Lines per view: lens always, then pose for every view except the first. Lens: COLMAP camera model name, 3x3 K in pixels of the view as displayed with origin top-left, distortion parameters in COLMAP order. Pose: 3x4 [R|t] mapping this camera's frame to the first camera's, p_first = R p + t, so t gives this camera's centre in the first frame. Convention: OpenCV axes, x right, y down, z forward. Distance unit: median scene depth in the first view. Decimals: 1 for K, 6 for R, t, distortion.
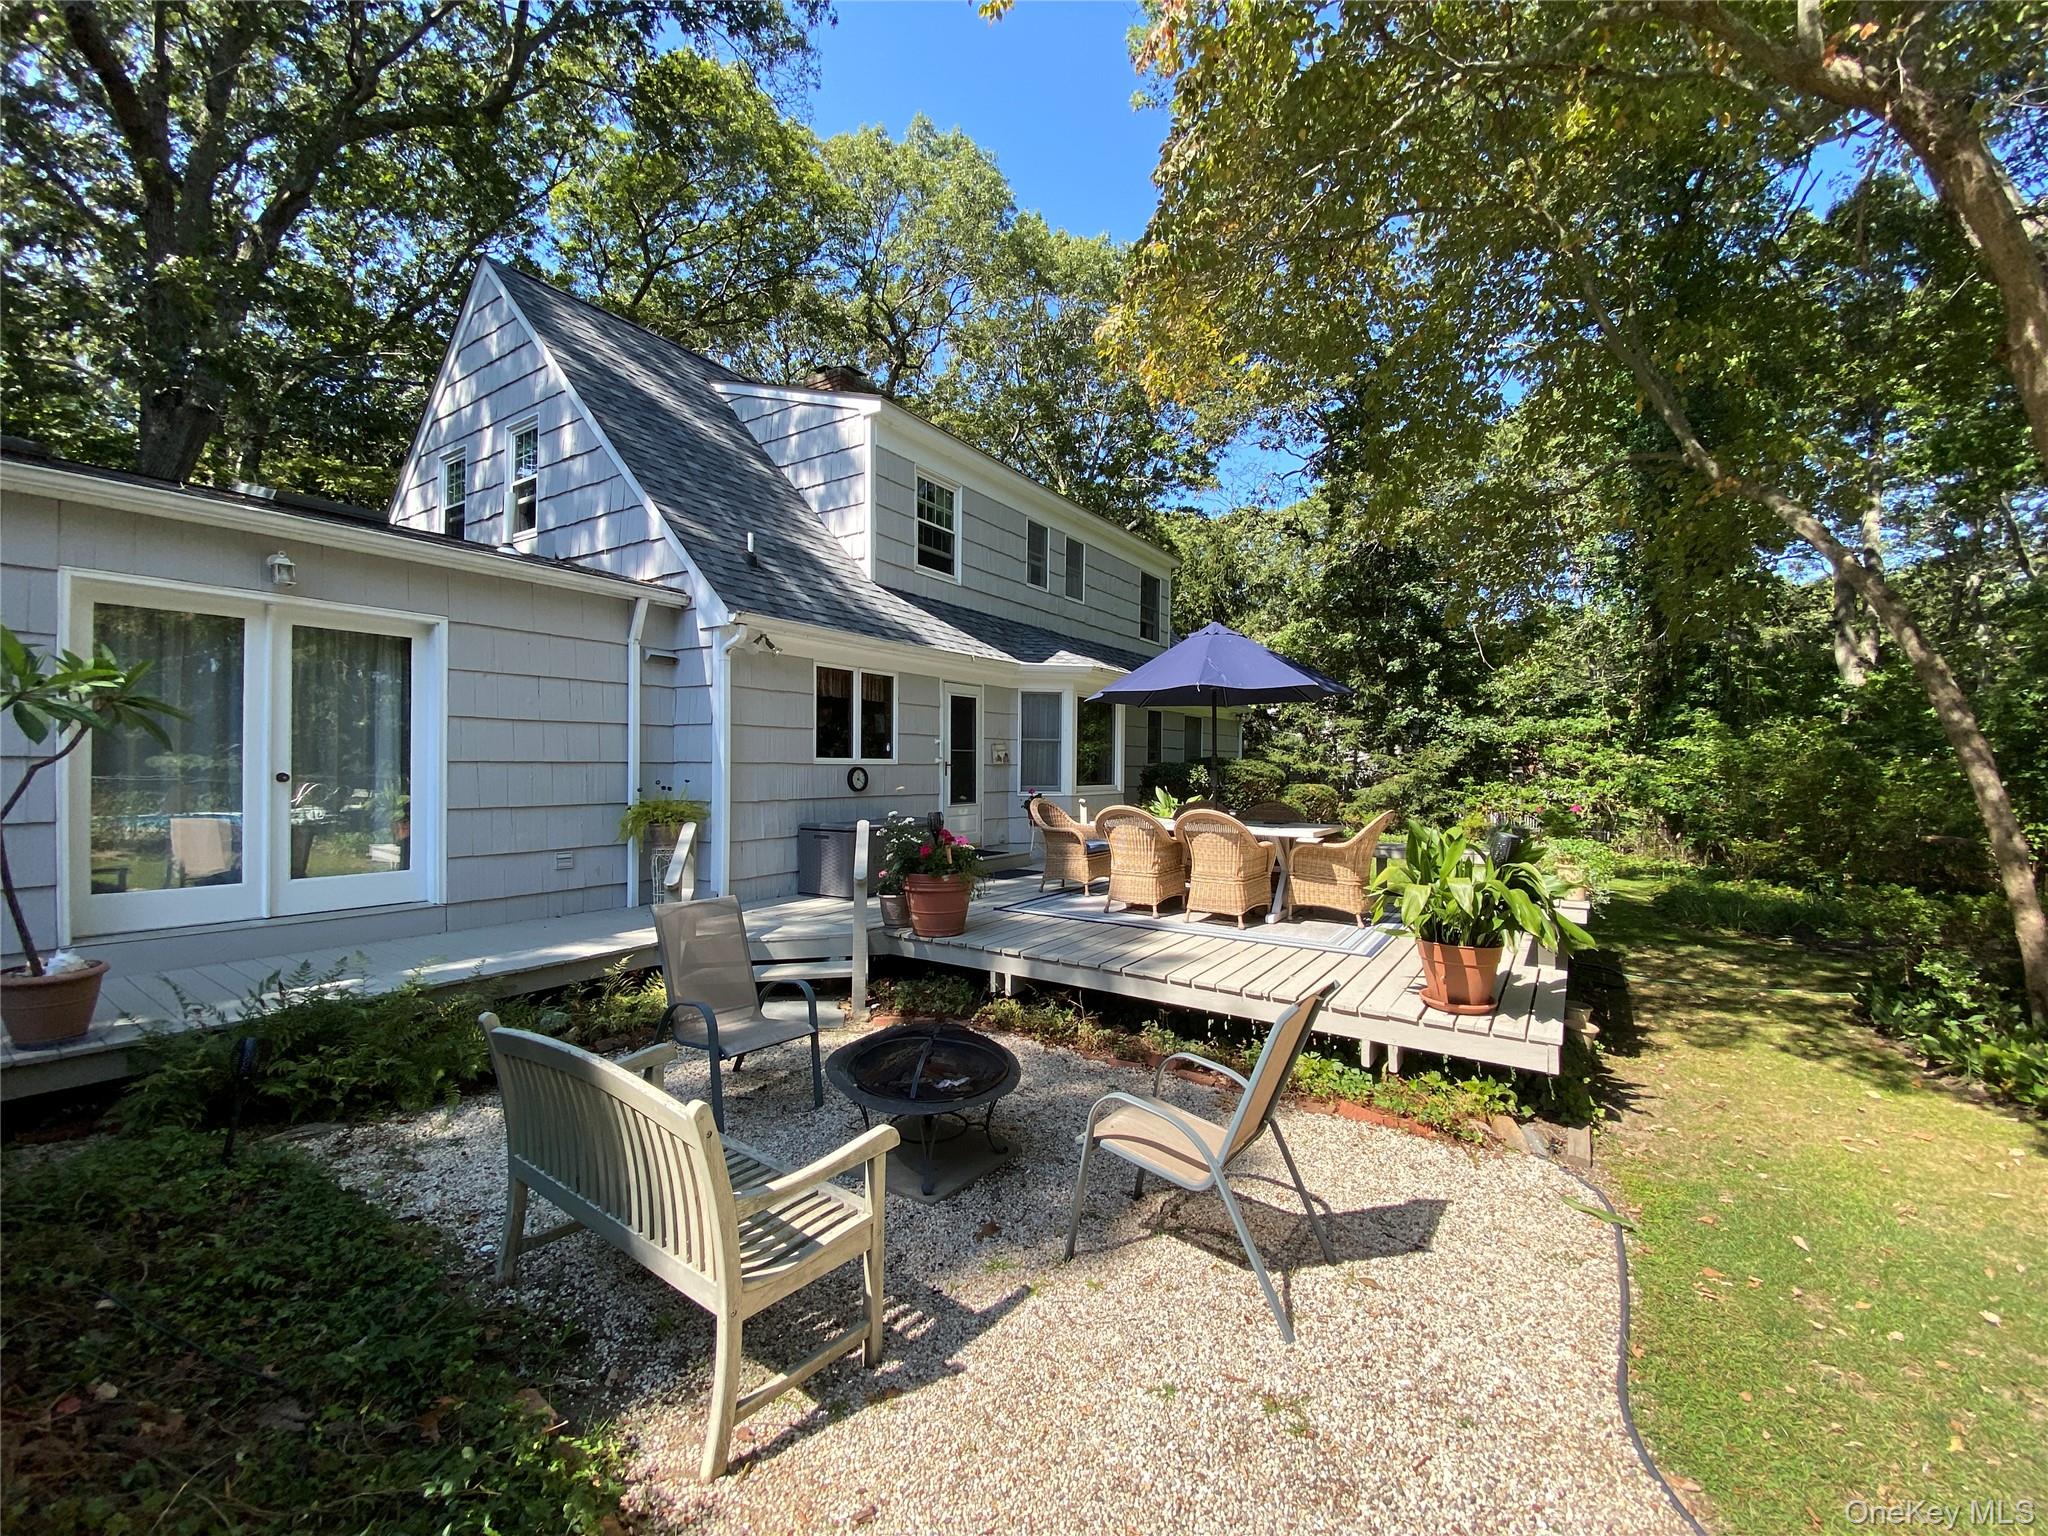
lens RADIAL K [[800.6, 0, 1024.0], [0, 800.6, 768.0], [0, 0, 1]] dist [-0.000905, -0.000209]
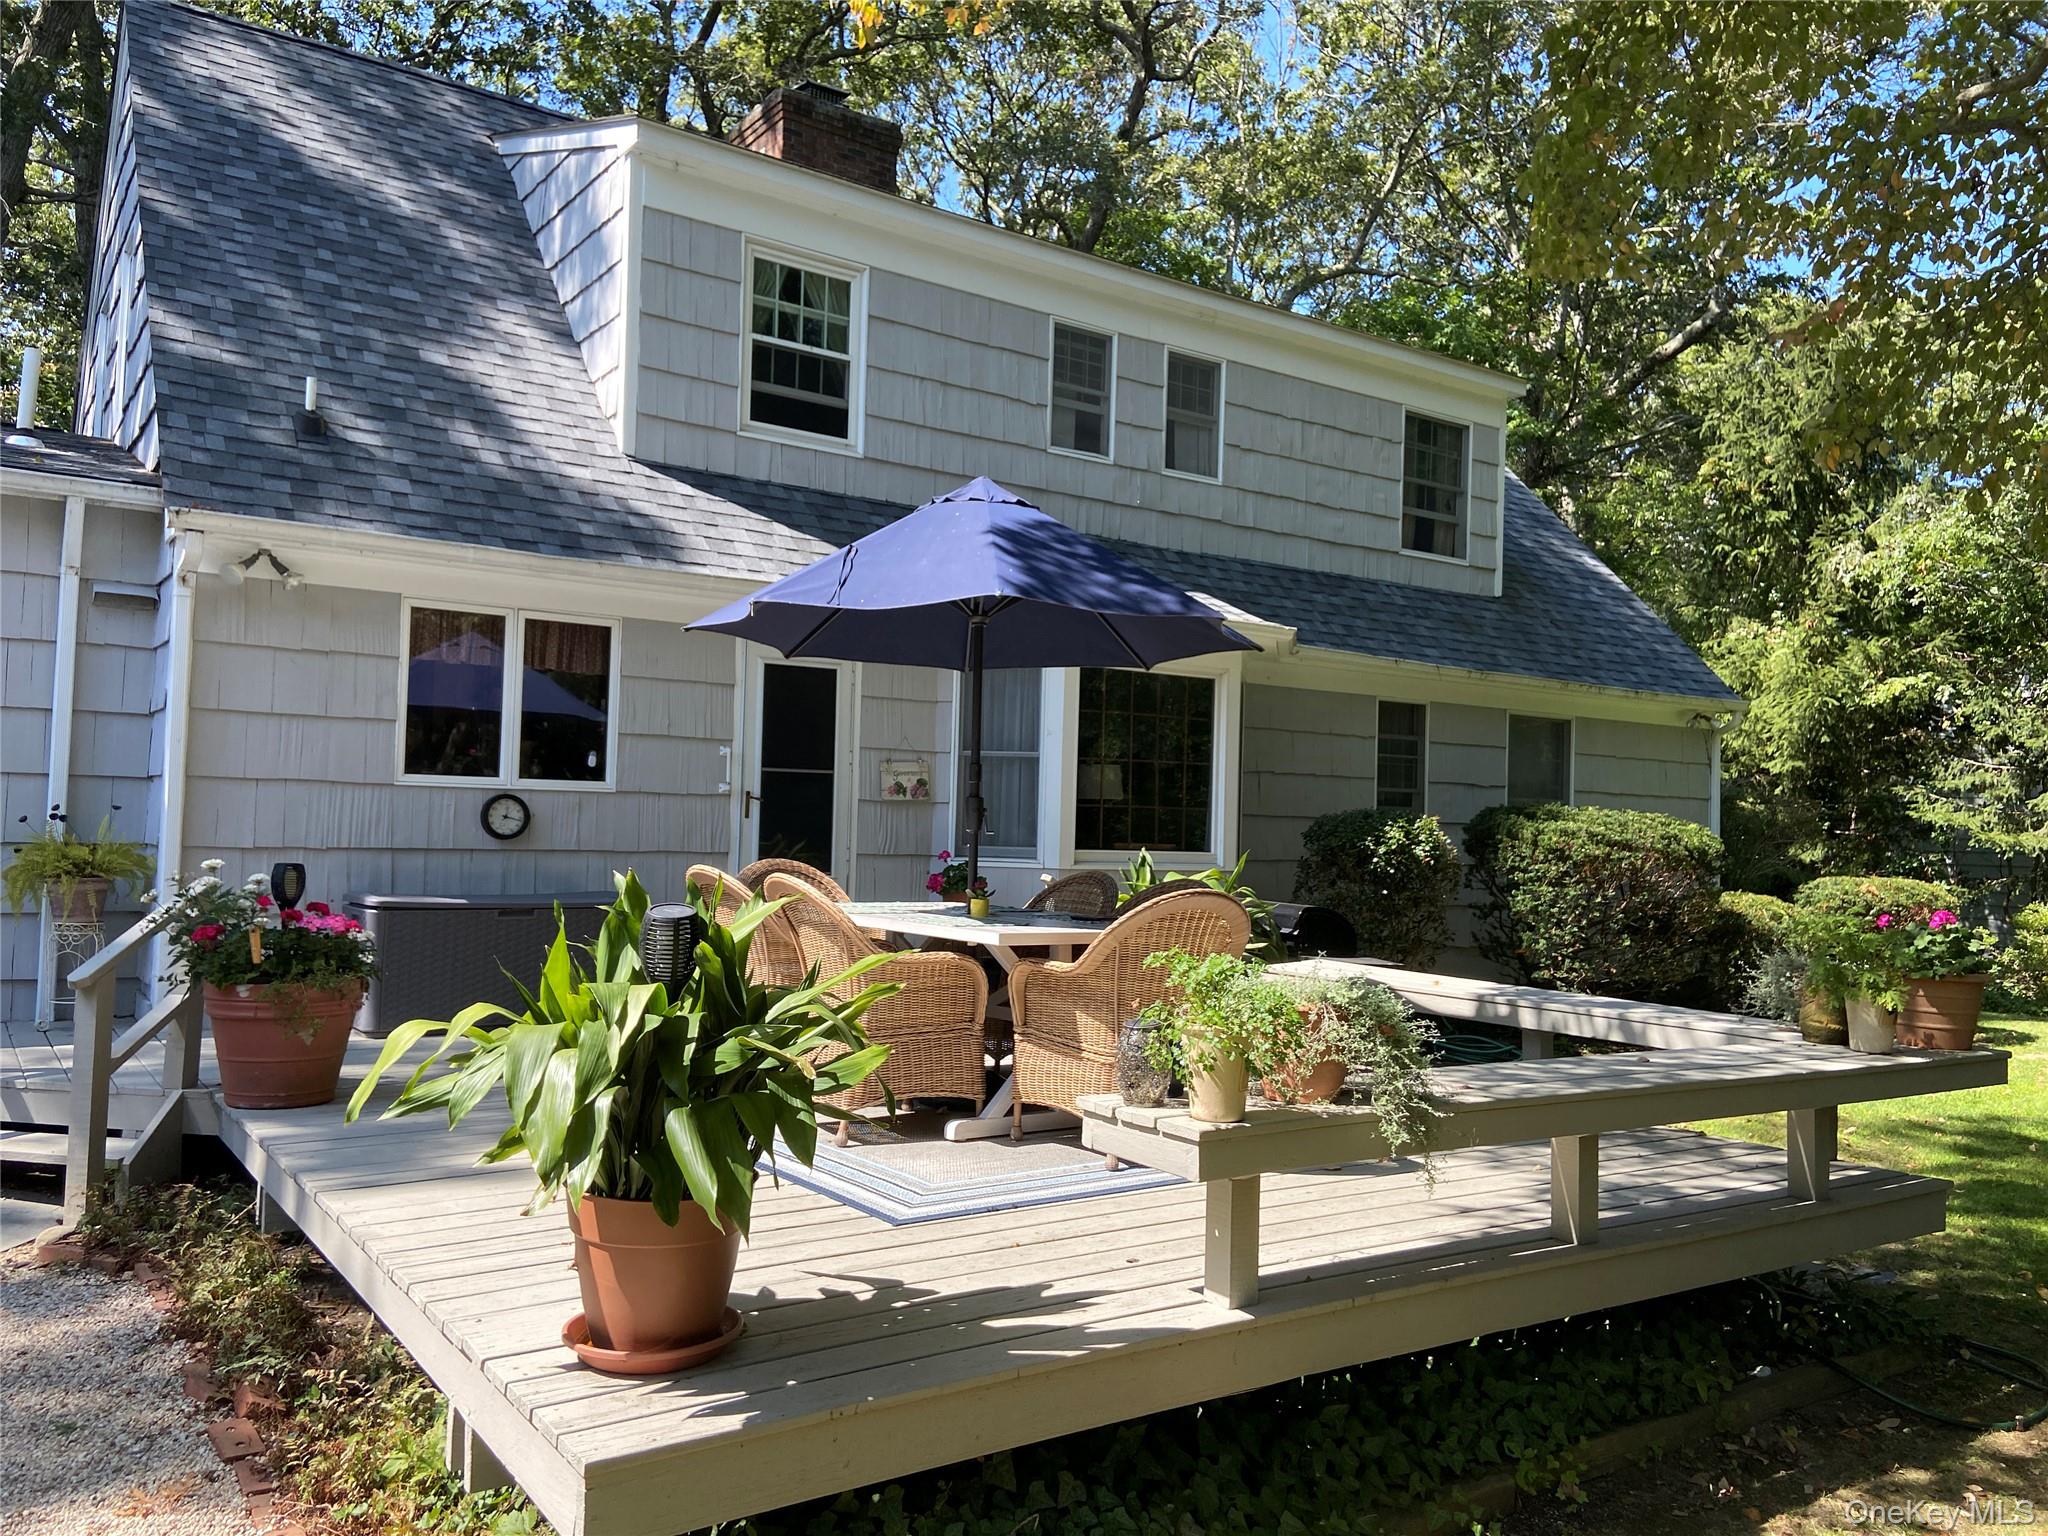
lens RADIAL K [[1504.1, 0, 1024.0], [0, 1504.1, 768.0], [0, 0, 1]] dist [0.006351, 0.001412]
pose [[0.944131, 0.004509, -0.329539, 0.451351], [-0.019795, 0.998877, -0.043047, 0.017926], [0.328975, 0.047165, 0.943160, 0.159762]]
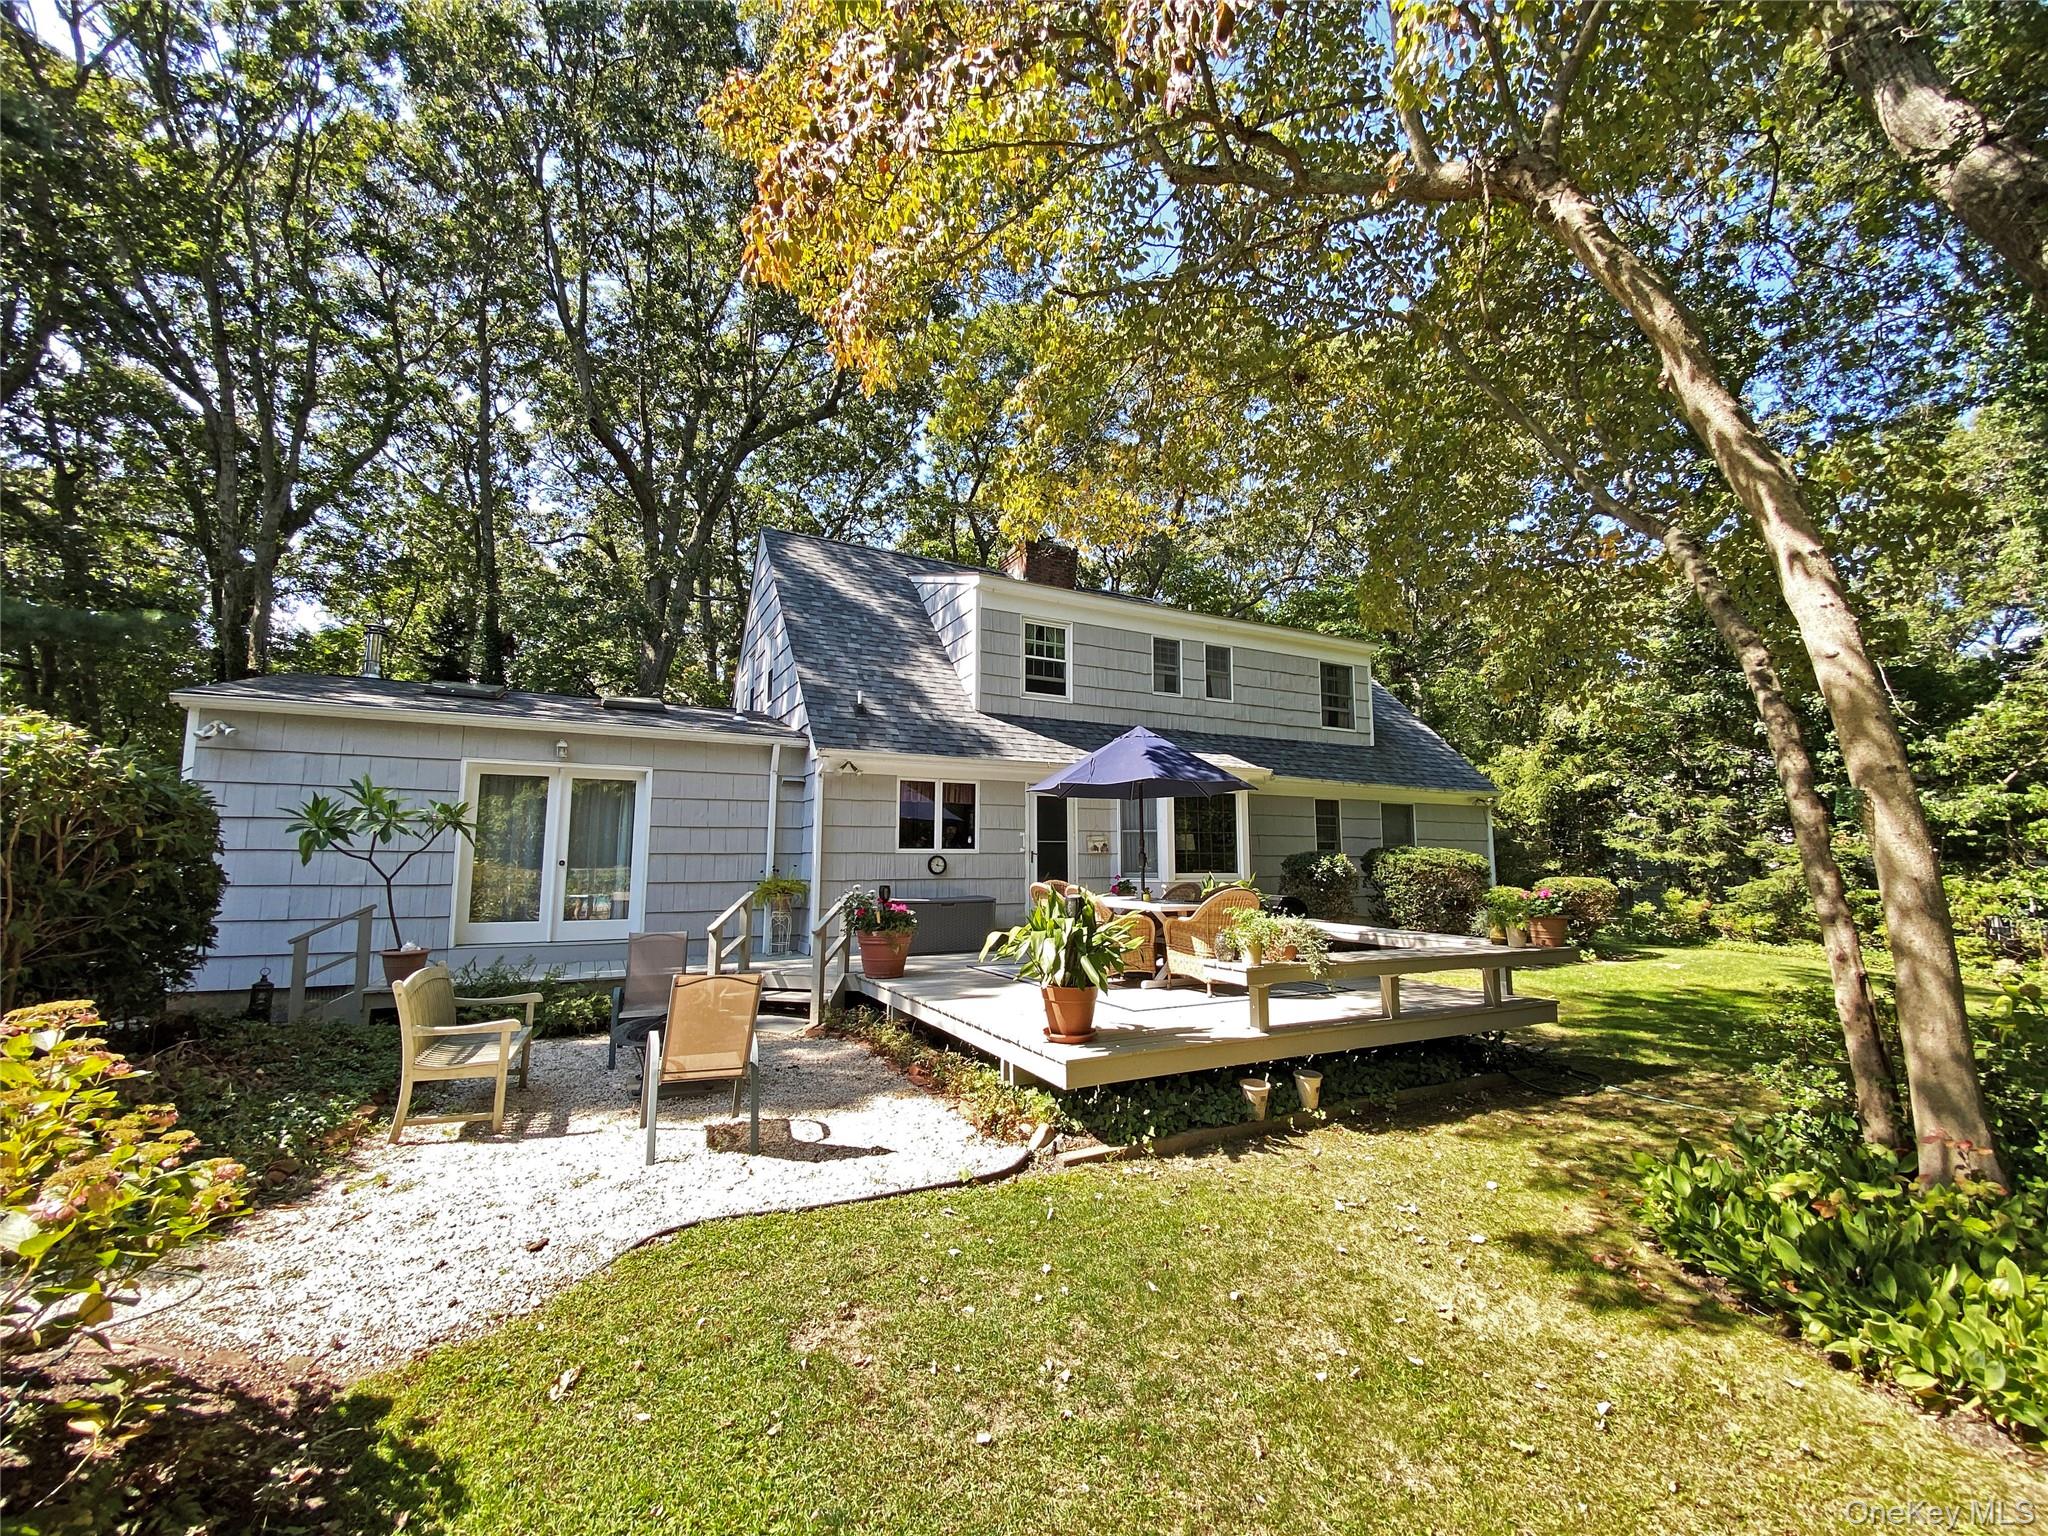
lens RADIAL K [[778.8, 0, 1024.0], [0, 778.8, 768.0], [0, 0, 1]] dist [0.000138, -0.000111]
pose [[0.890159, -0.061174, -0.451525, 0.491998], [0.005389, 0.992291, -0.123815, 0.014528], [0.455618, 0.107782, 0.883626, -0.064246]]
